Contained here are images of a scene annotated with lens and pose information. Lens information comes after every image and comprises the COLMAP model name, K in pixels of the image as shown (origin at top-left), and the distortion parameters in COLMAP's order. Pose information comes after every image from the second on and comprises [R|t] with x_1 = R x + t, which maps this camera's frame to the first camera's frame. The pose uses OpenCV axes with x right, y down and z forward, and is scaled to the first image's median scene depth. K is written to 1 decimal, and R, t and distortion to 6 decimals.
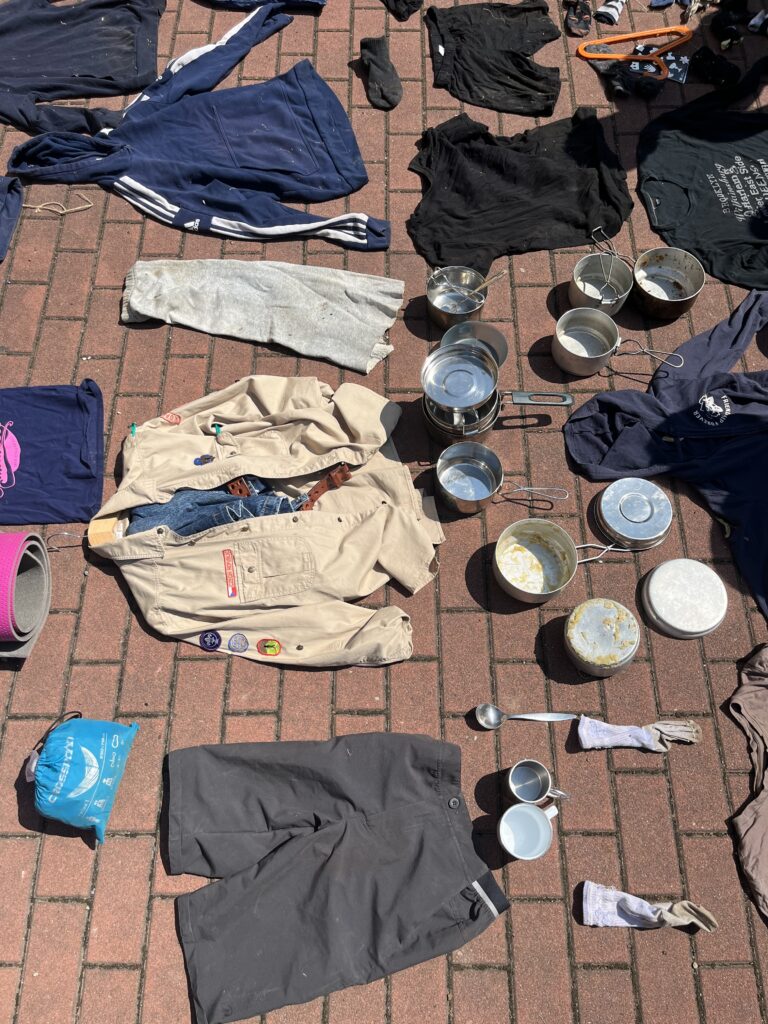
lens RADIAL K [[791.6, 0, 383.8], [0, 791.6, 521.4], [0, 0, 1]] dist [0.069135, -0.109692]
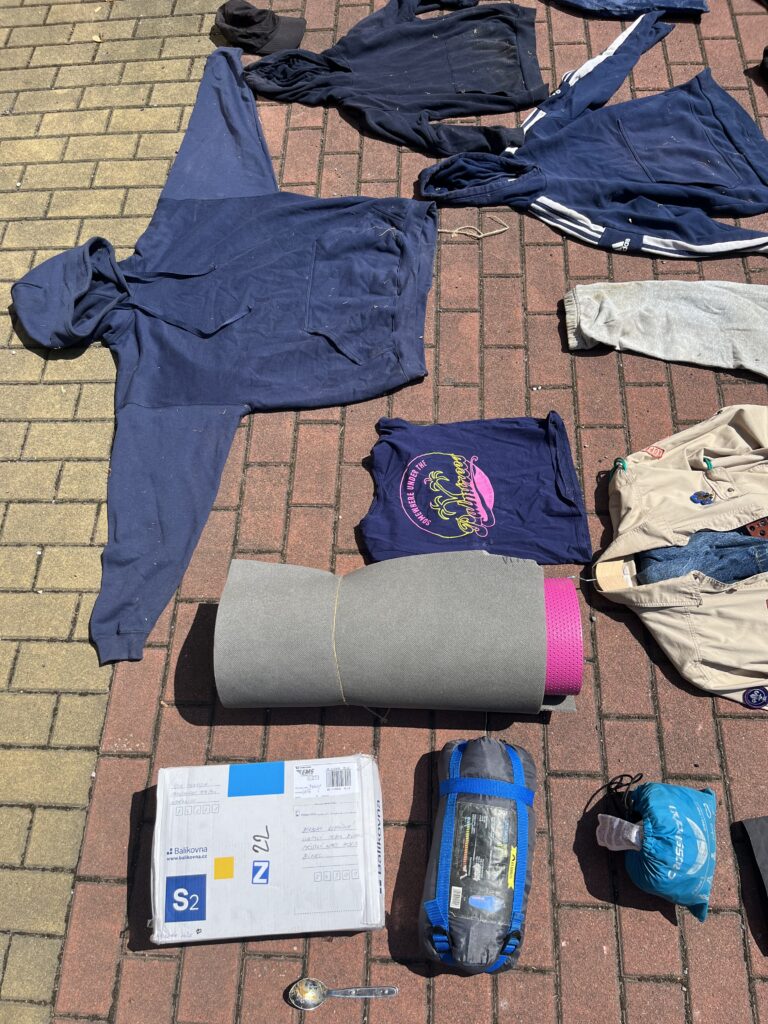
lens RADIAL K [[791.6, 0, 383.1], [0, 791.6, 516.4], [0, 0, 1]] dist [0.069135, -0.109692]
pose [[0.996526, 0.004206, -0.083171, -0.469056], [-0.004895, 0.999955, -0.008075, -0.041134], [0.083134, 0.008454, 0.996503, 0.032361]]
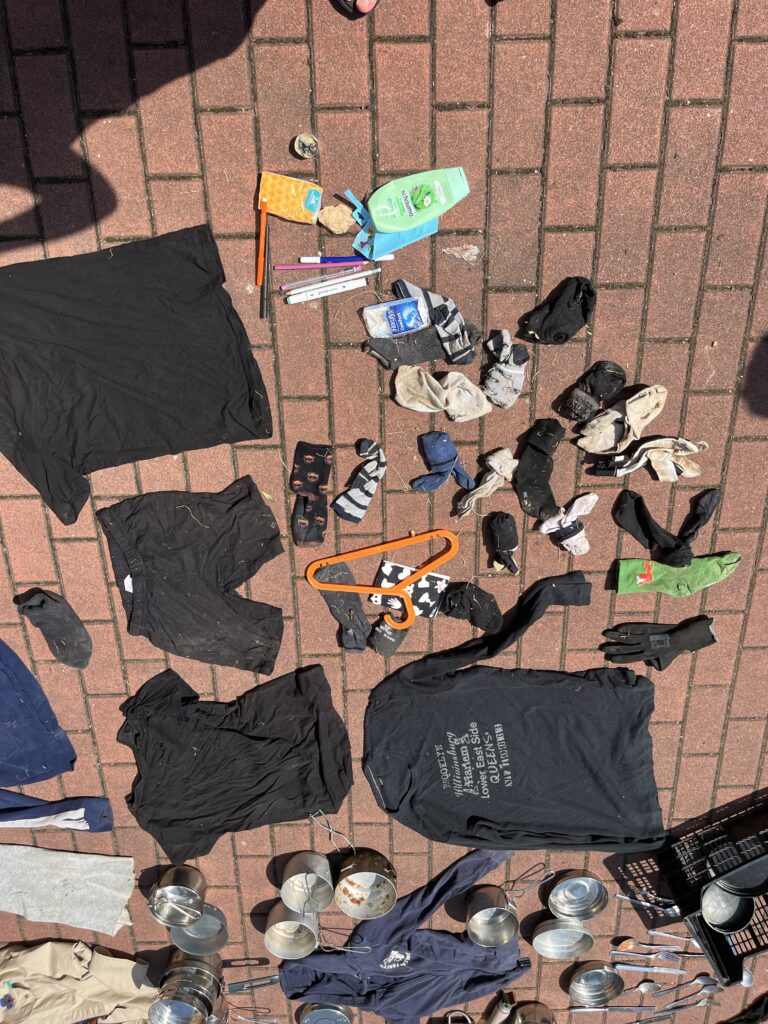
lens RADIAL K [[791.6, 0, 390.2], [0, 791.6, 508.5], [0, 0, 1]] dist [0.069135, -0.109692]
pose [[0.999703, -0.024295, 0.002111, 0.391701], [0.014678, 0.668552, 0.743521, -1.453932], [-0.019475, -0.743269, 0.668710, 0.640667]]
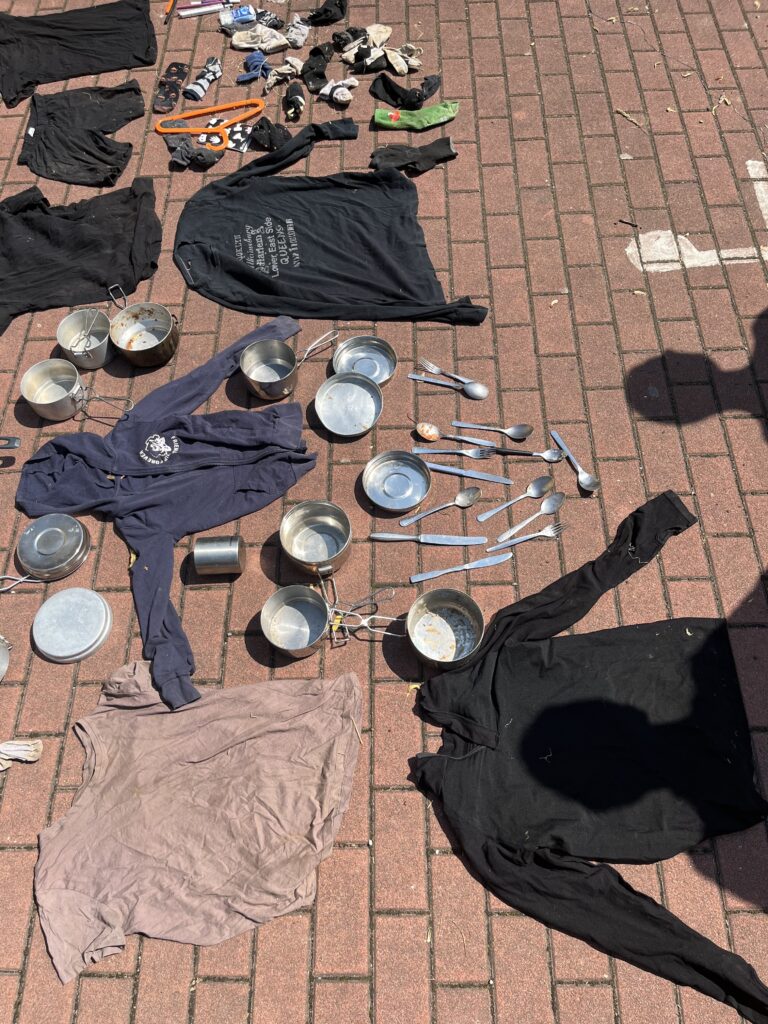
lens RADIAL K [[791.6, 0, 380.2], [0, 791.6, 509.7], [0, 0, 1]] dist [0.069135, -0.109692]
pose [[0.999140, -0.020015, -0.036317, 0.698522], [0.017326, 0.997188, -0.072910, 0.023294], [0.037674, 0.072218, 0.996677, -0.050416]]
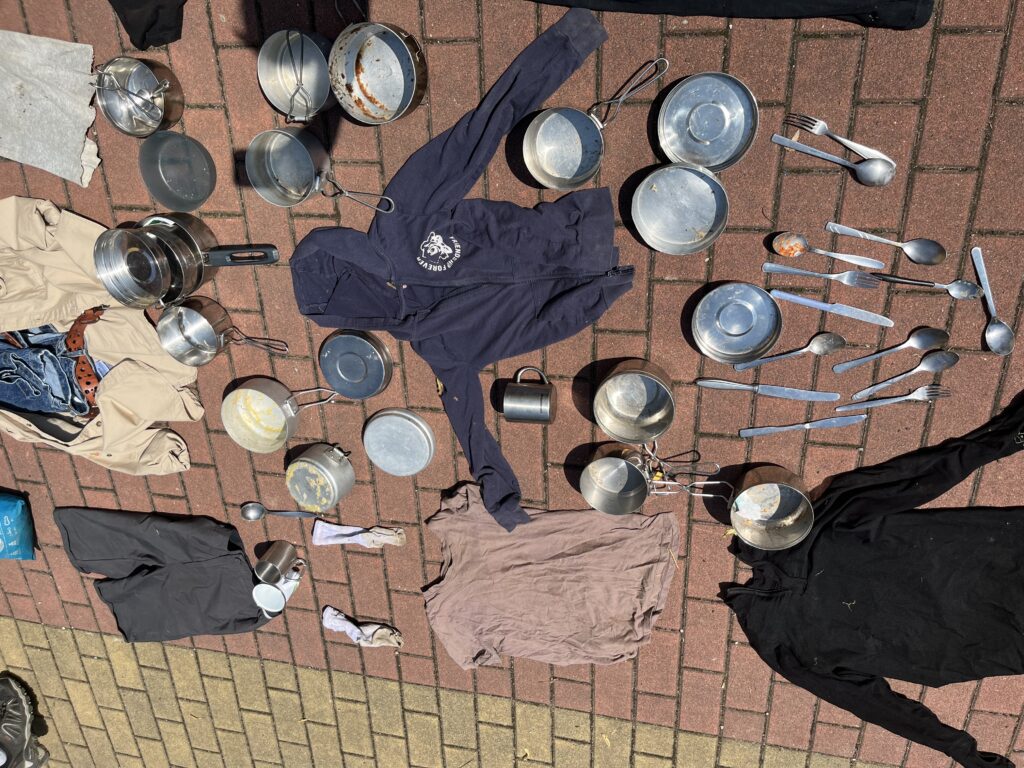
lens RADIAL K [[791.6, 0, 517.3], [0, 791.6, 387.3], [0, 0, 1]] dist [0.069135, -0.109692]
pose [[0.973688, 0.068797, -0.217253, 0.650145], [0.124184, 0.639171, 0.758972, -0.650773], [0.191077, -0.765981, 0.613810, 0.345660]]
